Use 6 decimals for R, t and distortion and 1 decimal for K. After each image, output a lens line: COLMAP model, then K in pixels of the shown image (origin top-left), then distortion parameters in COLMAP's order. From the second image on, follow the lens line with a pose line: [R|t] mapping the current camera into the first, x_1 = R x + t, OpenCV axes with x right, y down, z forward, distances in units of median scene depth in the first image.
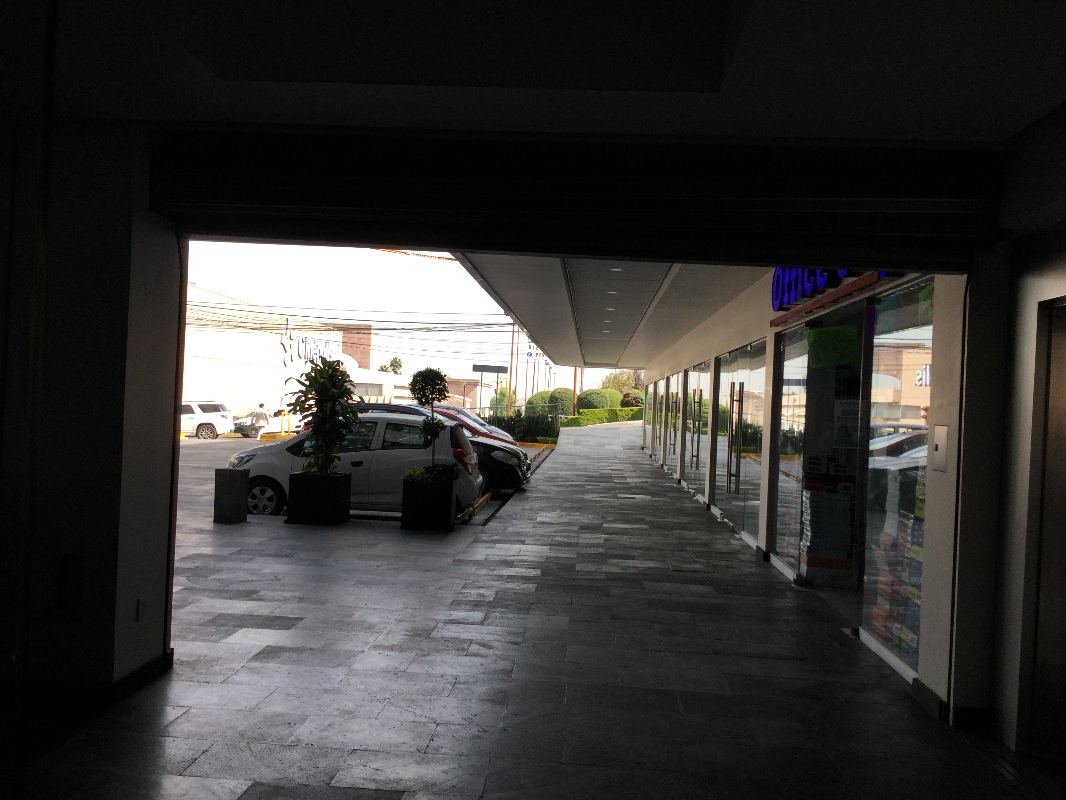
lens RADIAL K [[960.6, 0, 516.4], [0, 960.6, 401.8], [0, 0, 1]] dist [0.107975, -0.191016]
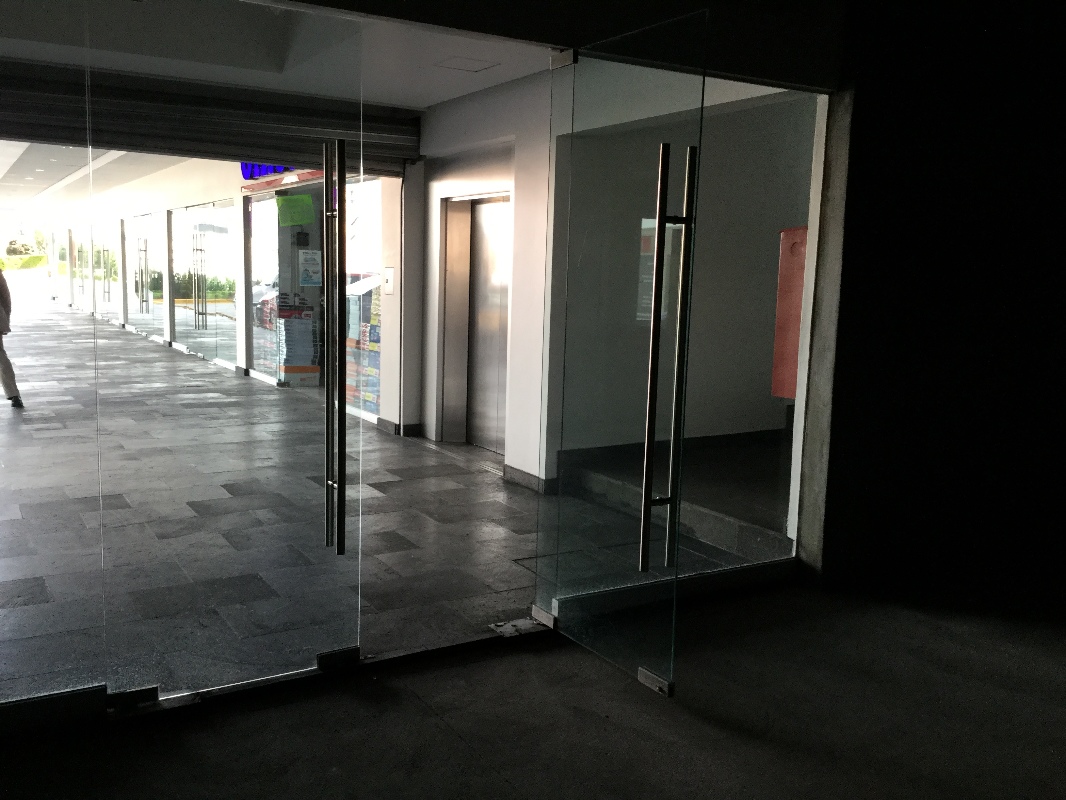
lens RADIAL K [[960.6, 0, 516.4], [0, 960.6, 401.8], [0, 0, 1]] dist [0.107975, -0.191016]
pose [[0.820587, -0.100826, 0.562558, -0.204655], [0.011009, 0.986921, 0.160825, -0.007131], [-0.571416, -0.125778, 0.810965, -0.302743]]
